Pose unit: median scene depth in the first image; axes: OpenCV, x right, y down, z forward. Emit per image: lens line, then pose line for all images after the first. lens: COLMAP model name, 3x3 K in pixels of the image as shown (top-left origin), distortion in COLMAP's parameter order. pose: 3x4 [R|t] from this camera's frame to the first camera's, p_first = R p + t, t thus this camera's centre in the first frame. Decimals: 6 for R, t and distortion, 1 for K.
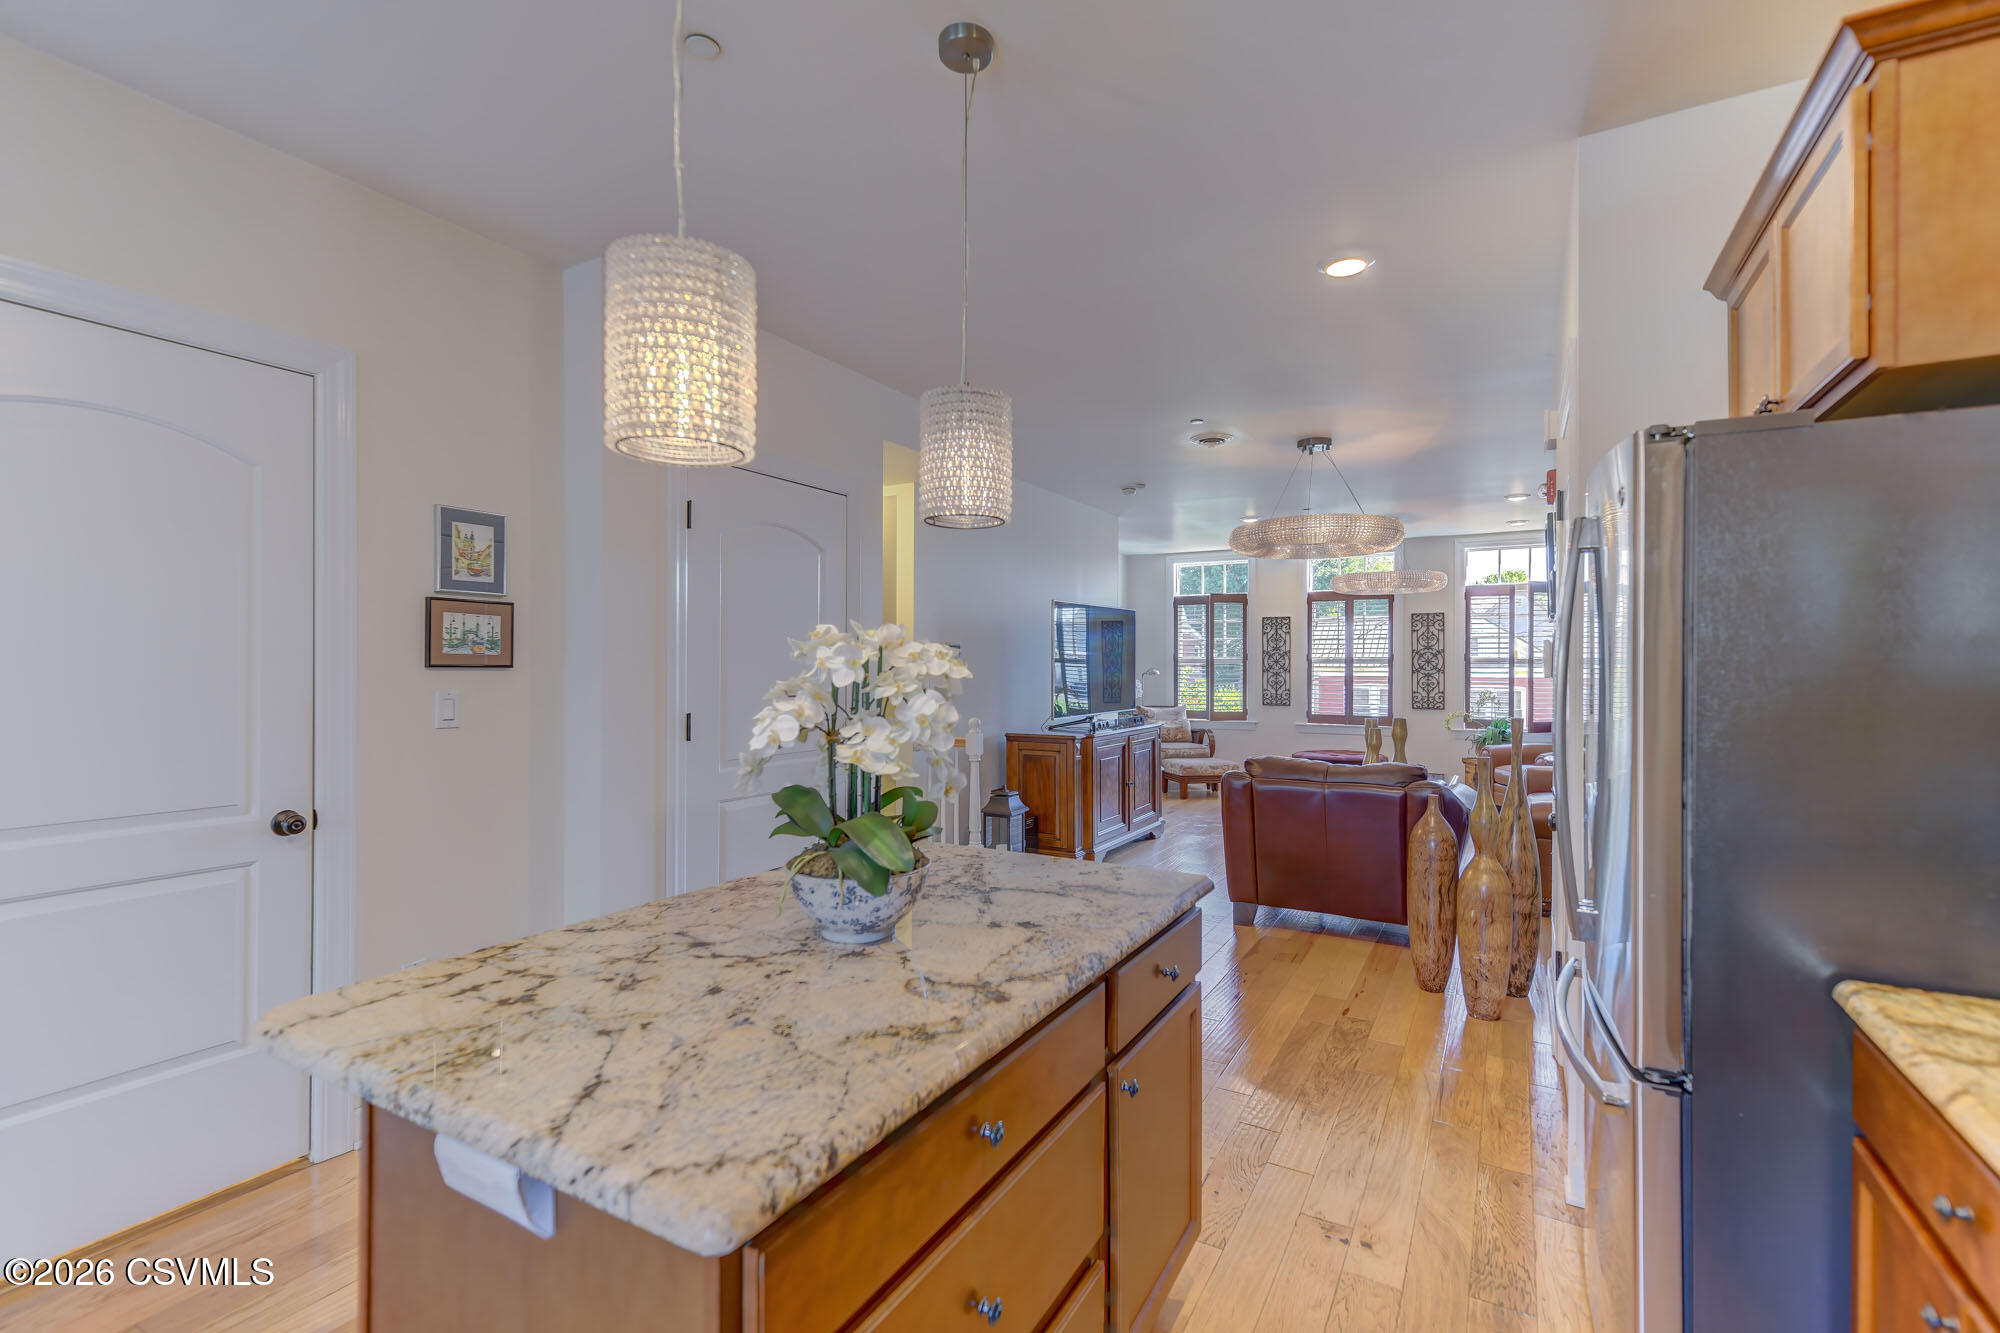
lens RADIAL K [[900.3, 0, 999.1], [0, 900.3, 663.1], [0, 0, 1]] dist [0.013741, -0.001432]
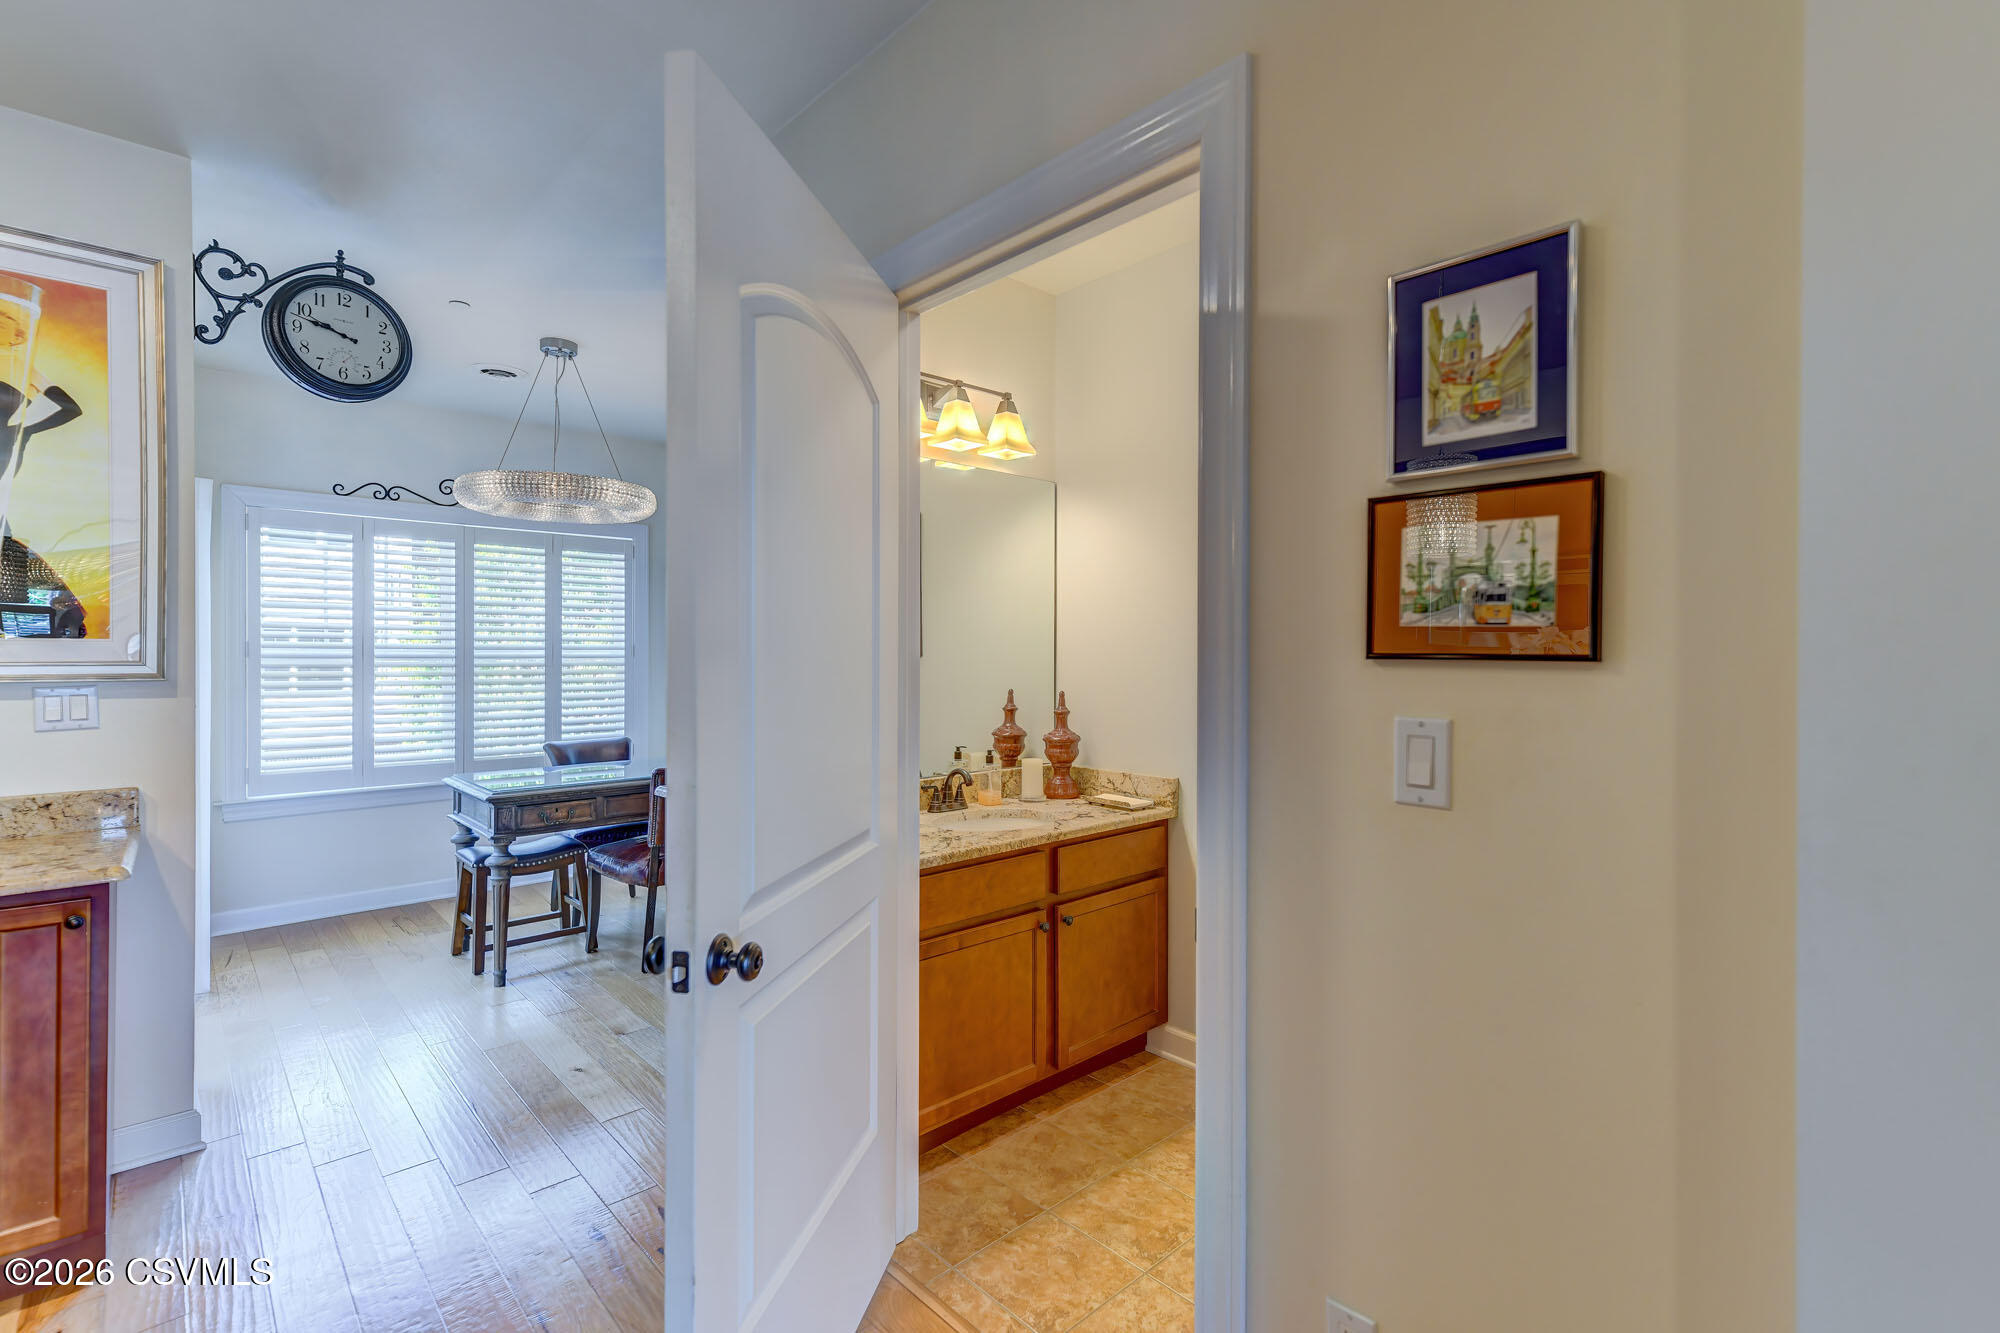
lens RADIAL K [[900.3, 0, 1001.5], [0, 900.3, 656.6], [0, 0, 1]] dist [0.013741, -0.001432]
pose [[-0.291444, 0.002494, -0.956585, -0.155898], [0.001817, 0.999996, 0.002053, 0.002222], [0.956586, -0.001140, -0.291447, 0.941620]]
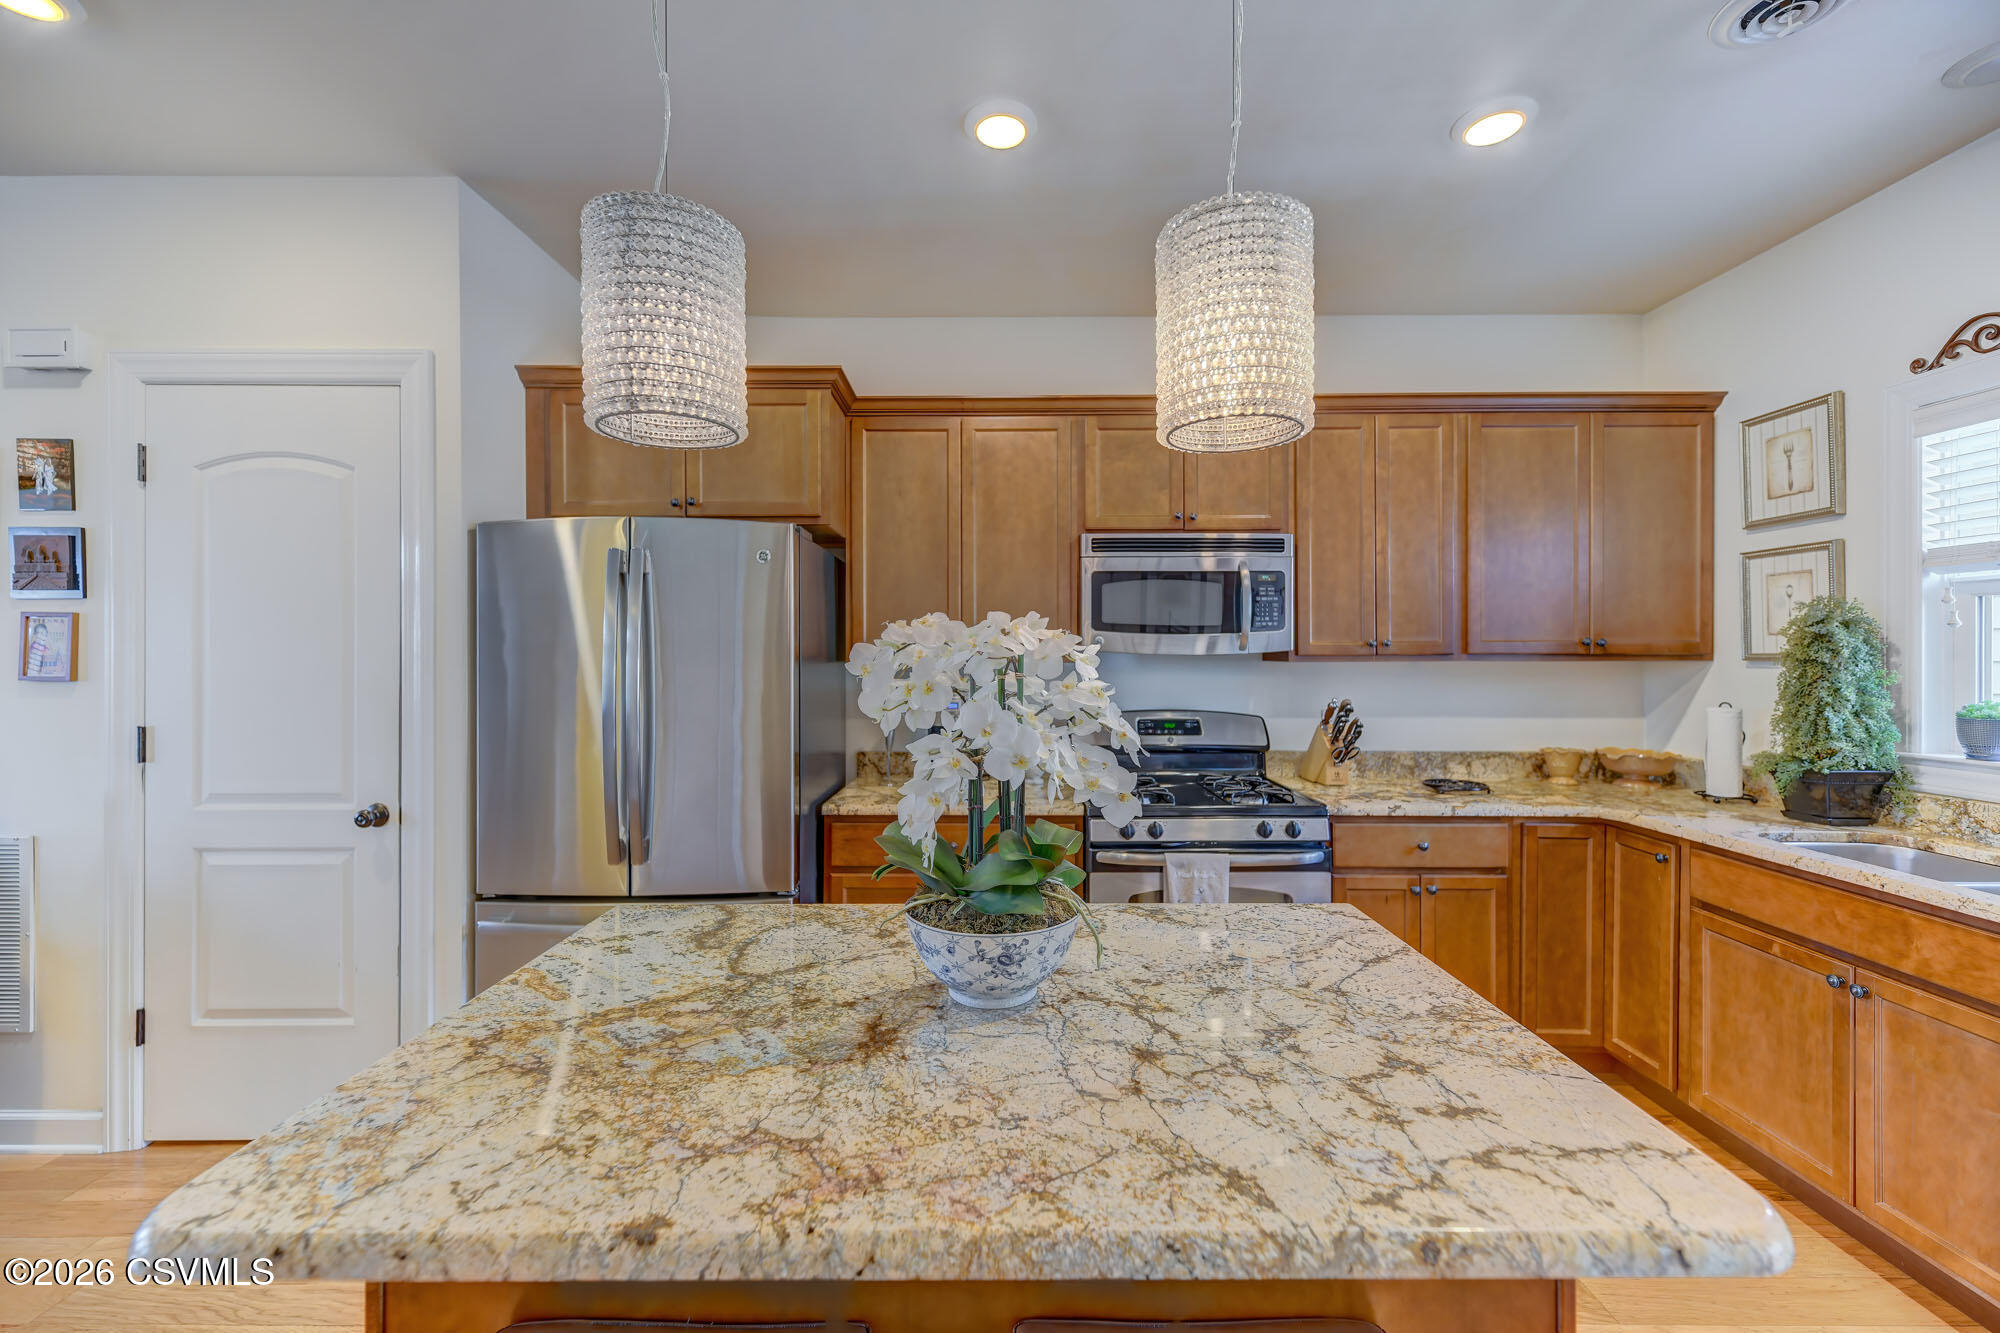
lens RADIAL K [[798.4, 0, 1003.6], [0, 798.4, 656.3], [0, 0, 1]] dist [0.009887, -0.002007]
pose [[-0.501835, -0.004504, 0.864952, -0.448370], [-0.003447, 0.999989, 0.003207, -0.005385], [-0.864957, -0.001372, -0.501844, 0.769006]]
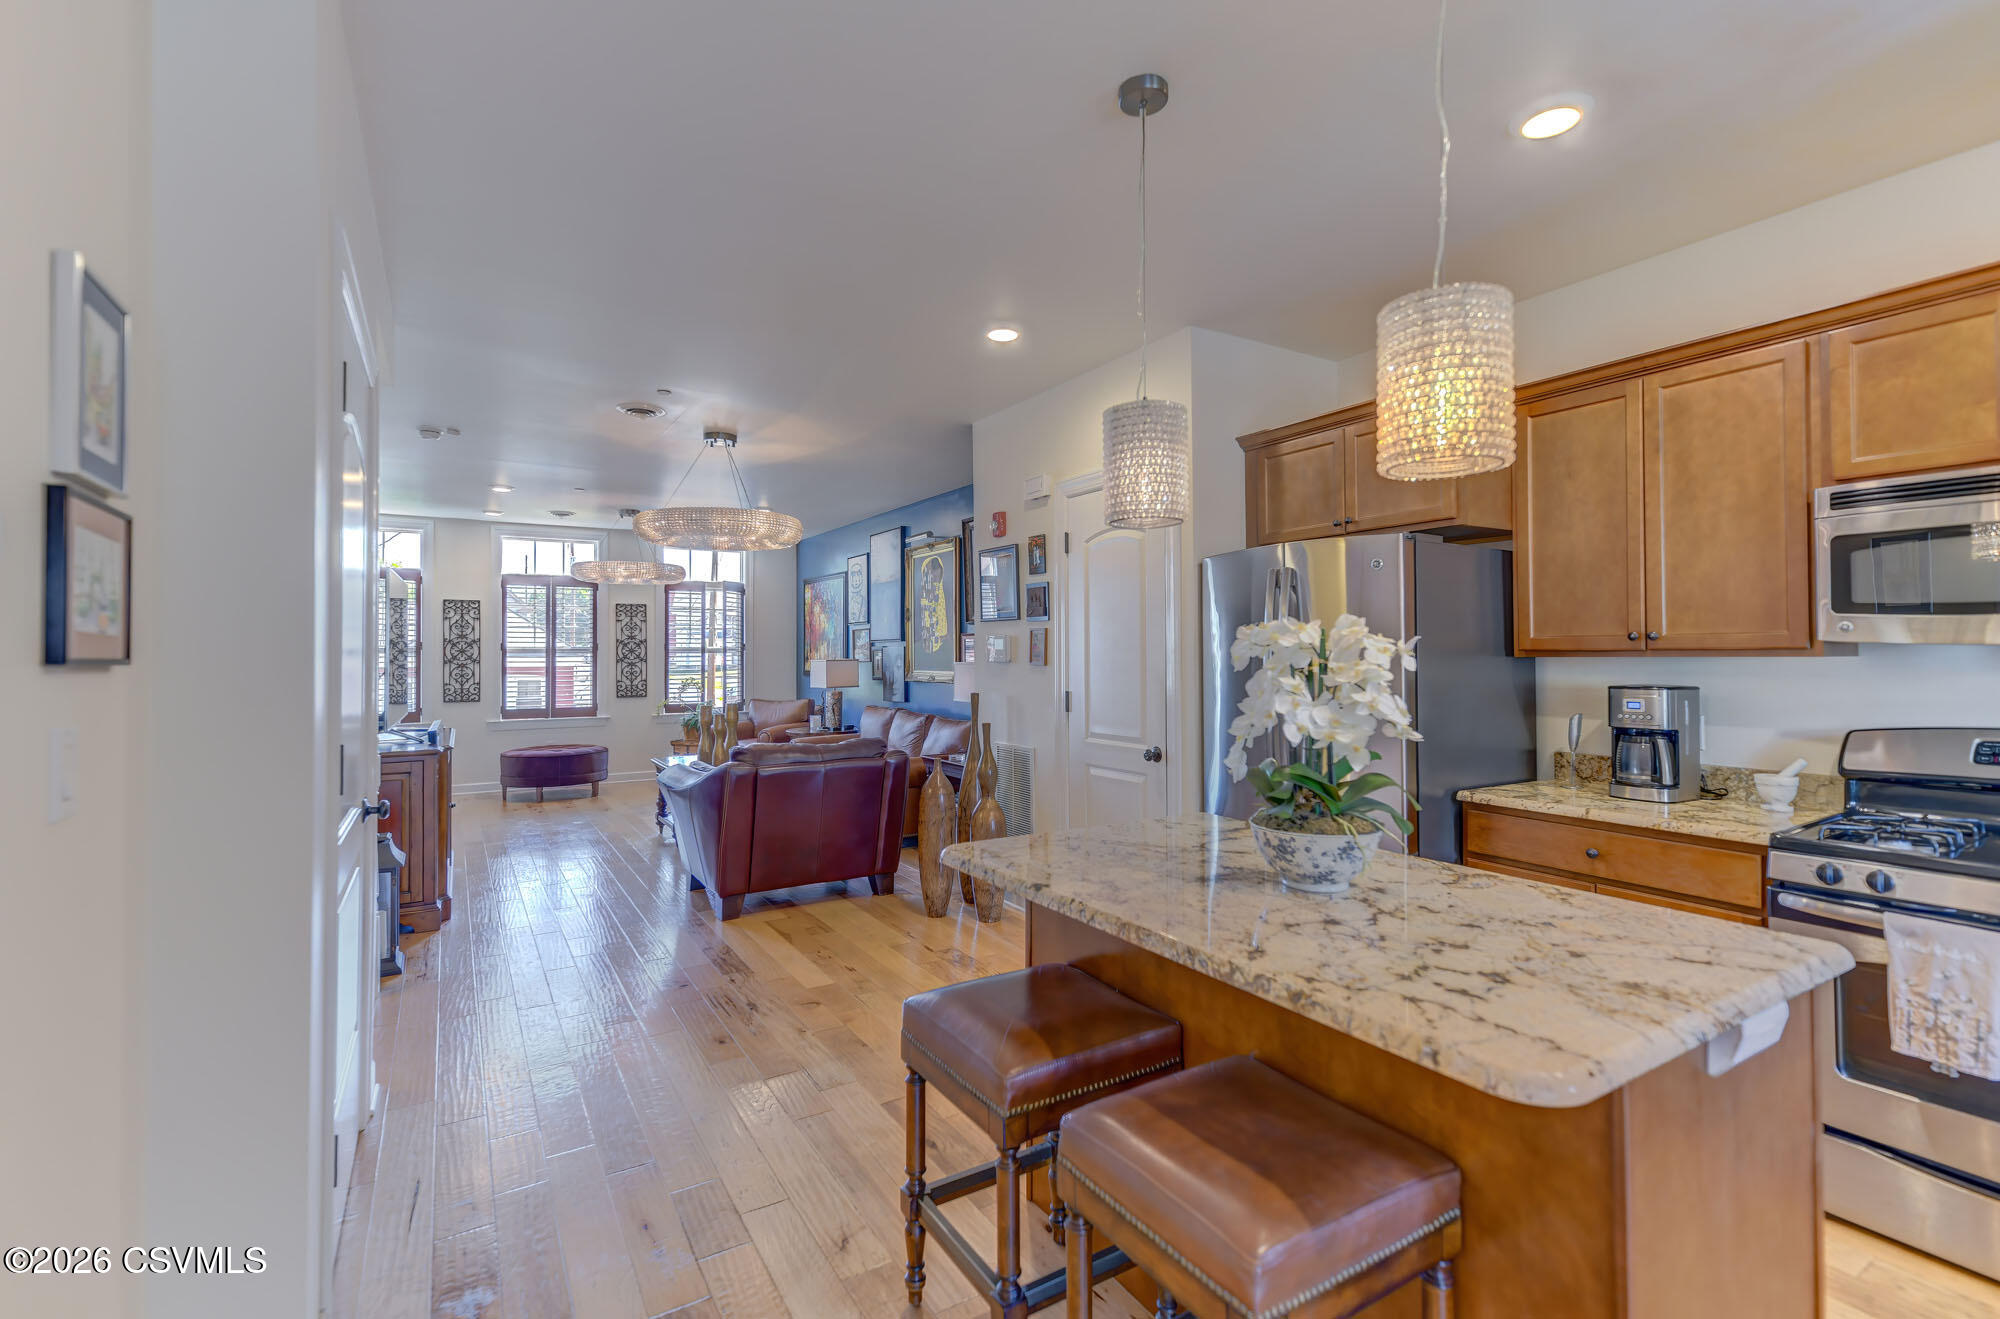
lens RADIAL K [[900.3, 0, 1007.9], [0, 900.3, 640.1], [0, 0, 1]] dist [0.013741, -0.001432]
pose [[0.470765, 0.009267, 0.882210, -0.773970], [0.002698, 0.999925, -0.011943, -0.001452], [-0.882254, 0.008003, 0.470705, 0.452503]]
